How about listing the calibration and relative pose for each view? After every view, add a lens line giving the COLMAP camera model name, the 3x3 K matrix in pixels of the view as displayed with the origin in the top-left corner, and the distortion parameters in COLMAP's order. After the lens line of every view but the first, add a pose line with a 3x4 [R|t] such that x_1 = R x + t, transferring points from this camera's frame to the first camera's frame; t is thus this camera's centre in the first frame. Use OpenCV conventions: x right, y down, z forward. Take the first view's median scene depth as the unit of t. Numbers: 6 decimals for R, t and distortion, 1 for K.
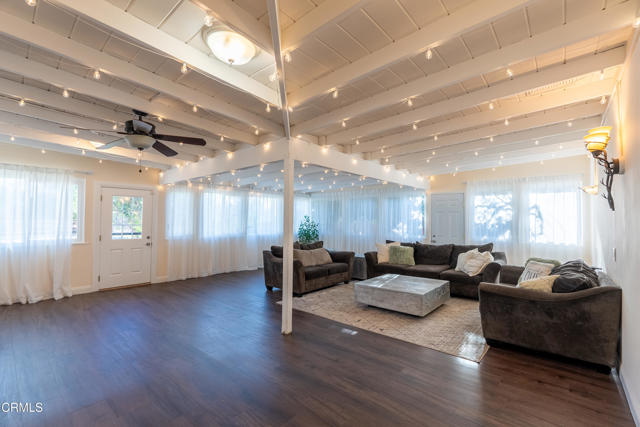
lens RADIAL K [[278.6, 0, 320.0], [0, 278.6, 213.5], [0, 0, 1]] dist [0.000283, 0.000008]
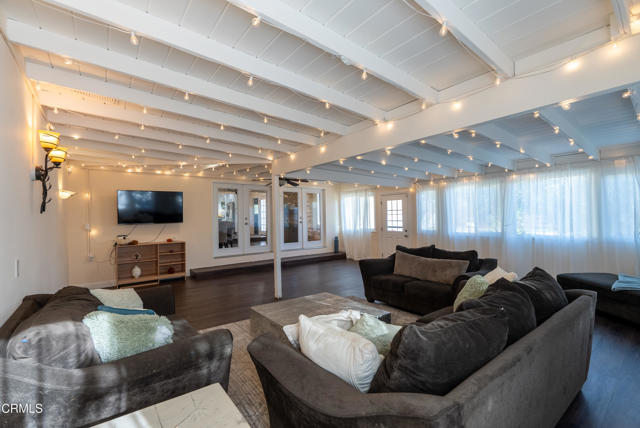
lens RADIAL K [[278.6, 0, 320.0], [0, 278.6, 214.0], [0, 0, 1]] dist [0.000283, 0.000008]
pose [[-0.168823, -0.014045, -0.985546, 0.705332], [0.030168, 0.999356, -0.019410, 0.022293], [0.985185, -0.033009, -0.168291, 0.830772]]
